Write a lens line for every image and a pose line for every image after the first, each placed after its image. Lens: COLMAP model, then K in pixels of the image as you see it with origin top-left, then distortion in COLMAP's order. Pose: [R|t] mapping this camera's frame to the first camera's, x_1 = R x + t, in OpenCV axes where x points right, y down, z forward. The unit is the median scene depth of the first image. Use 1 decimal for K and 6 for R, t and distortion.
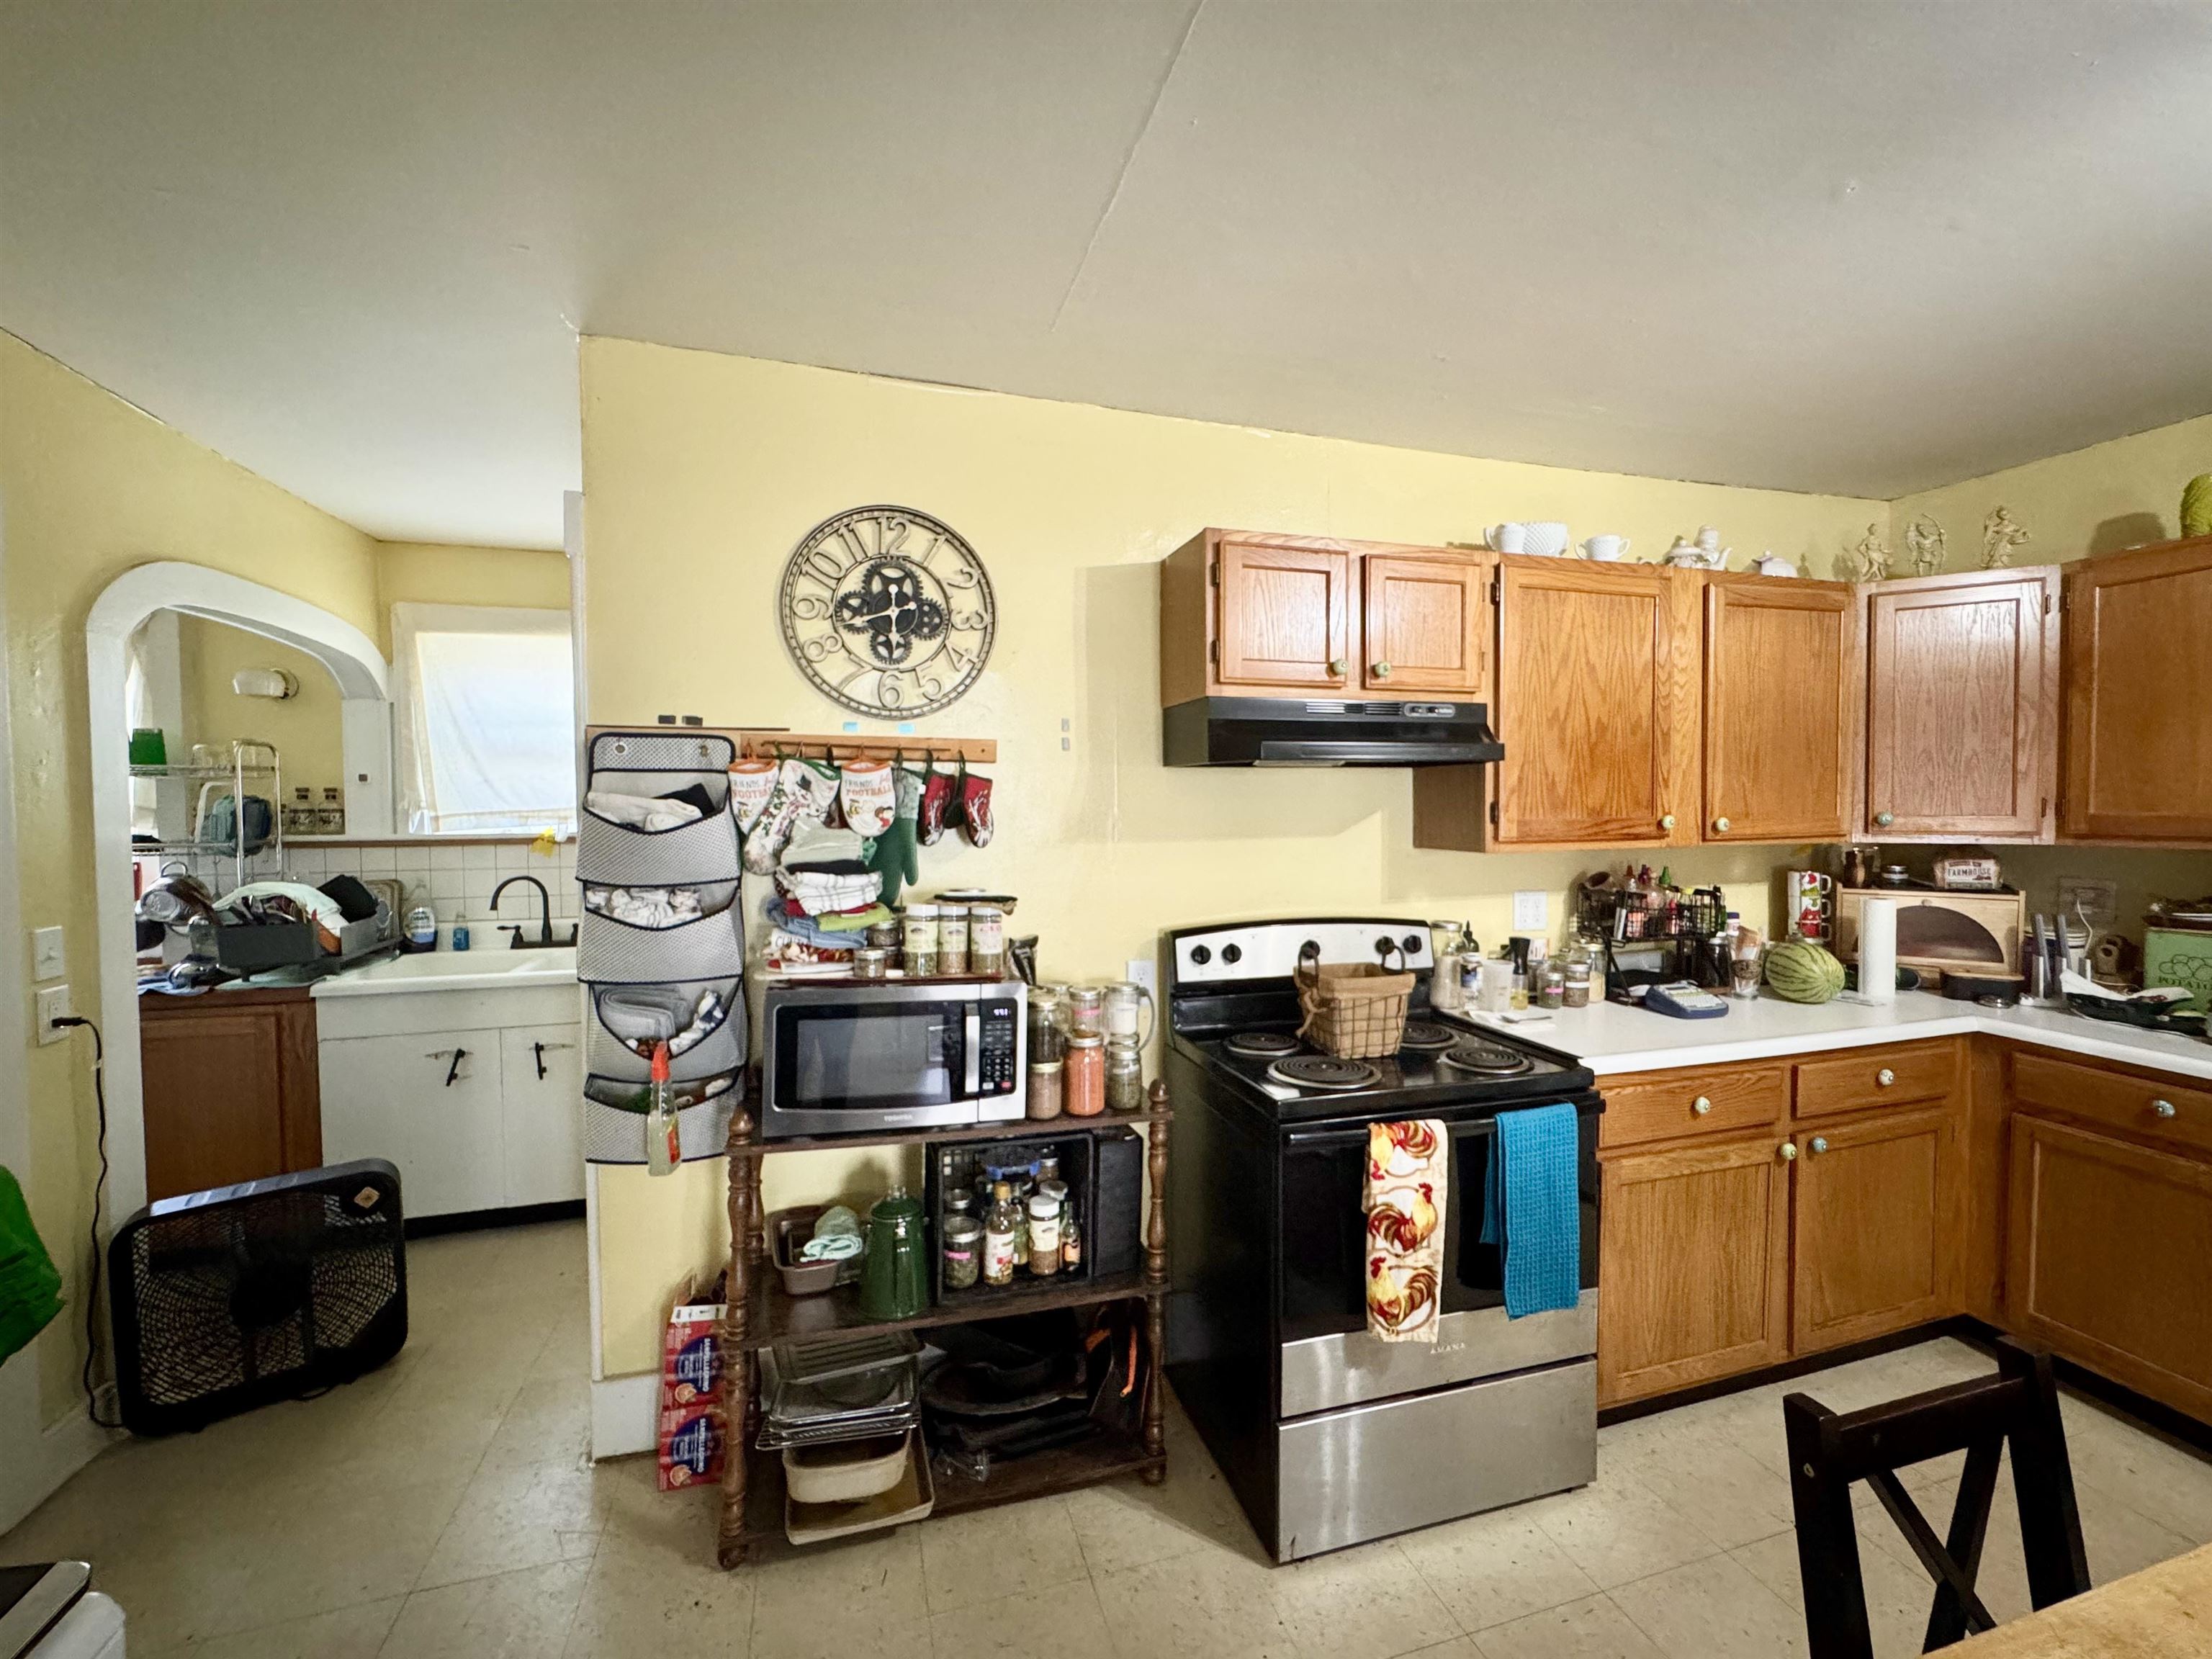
lens RADIAL K [[889.5, 0, 1106.0], [0, 889.5, 829.5], [0, 0, 1]] dist [-0.002891, -0.000142]
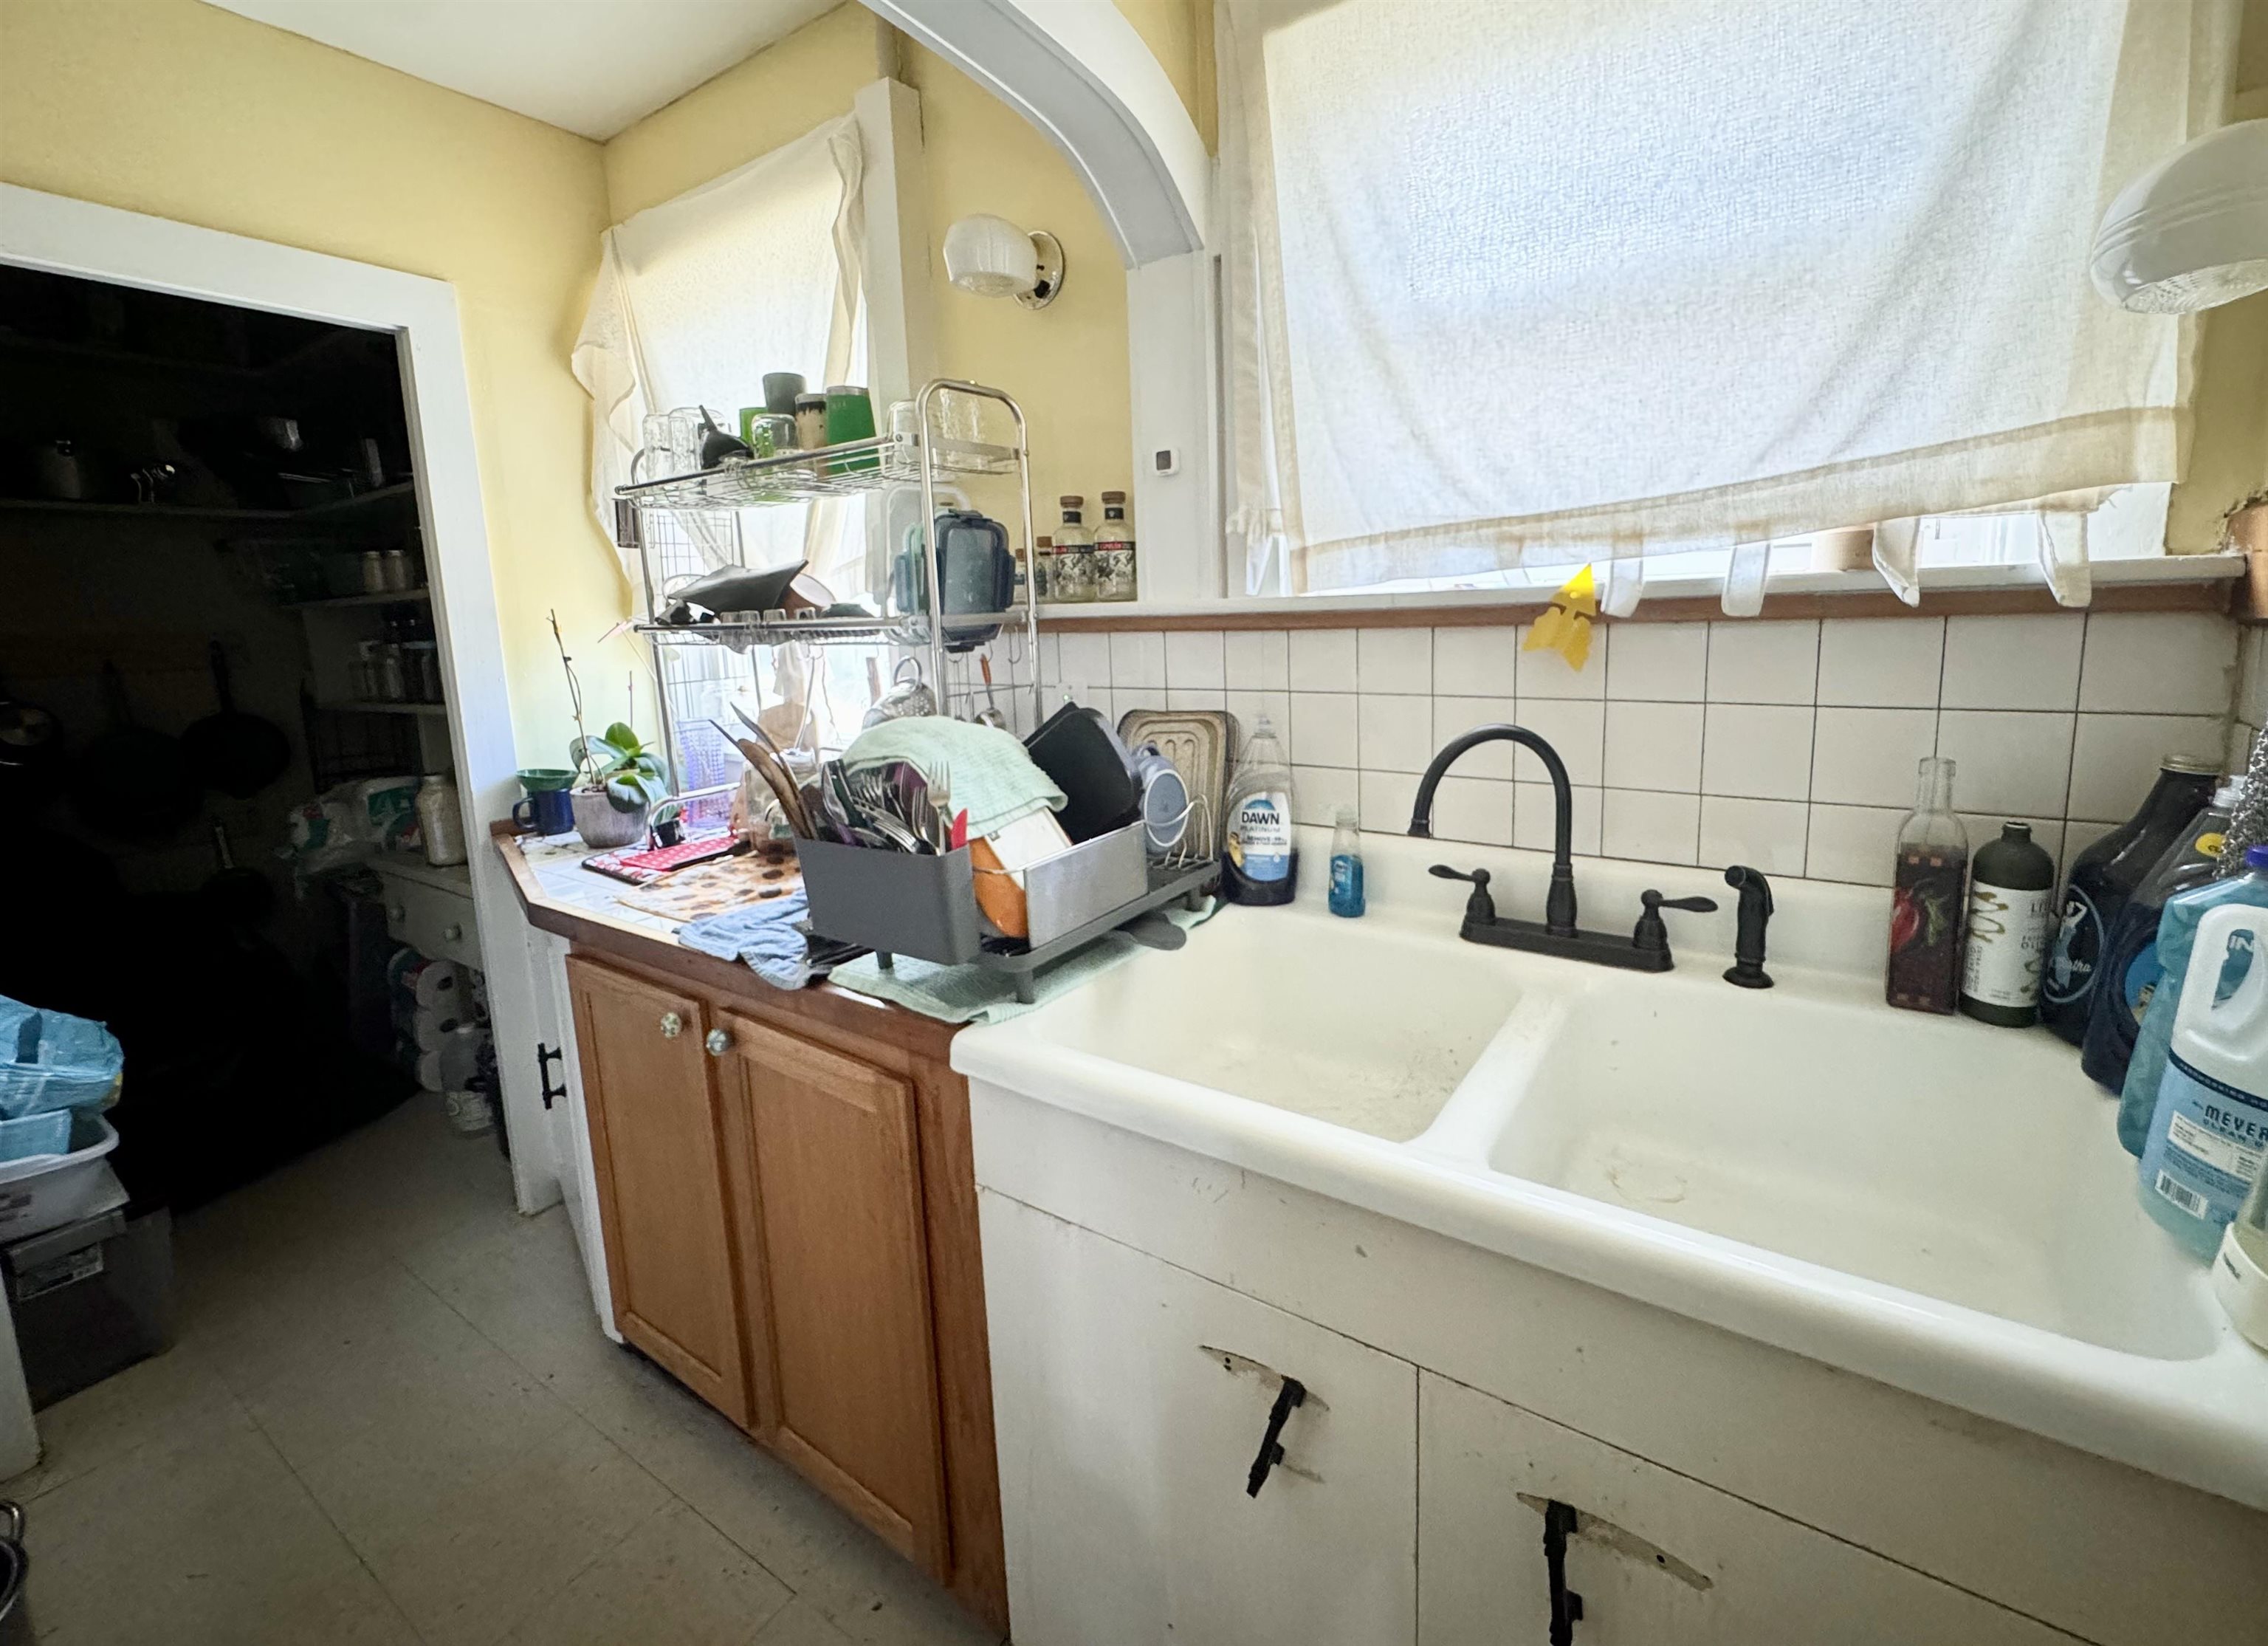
lens RADIAL K [[969.5, 0, 1176.7], [0, 969.5, 752.5], [0, 0, 1]] dist [-0.000782, -0.000027]
pose [[0.646961, 0.098306, -0.756160, -0.661372], [0.003749, 0.991233, 0.132075, 0.022665], [0.762514, -0.088282, 0.640920, 0.970366]]
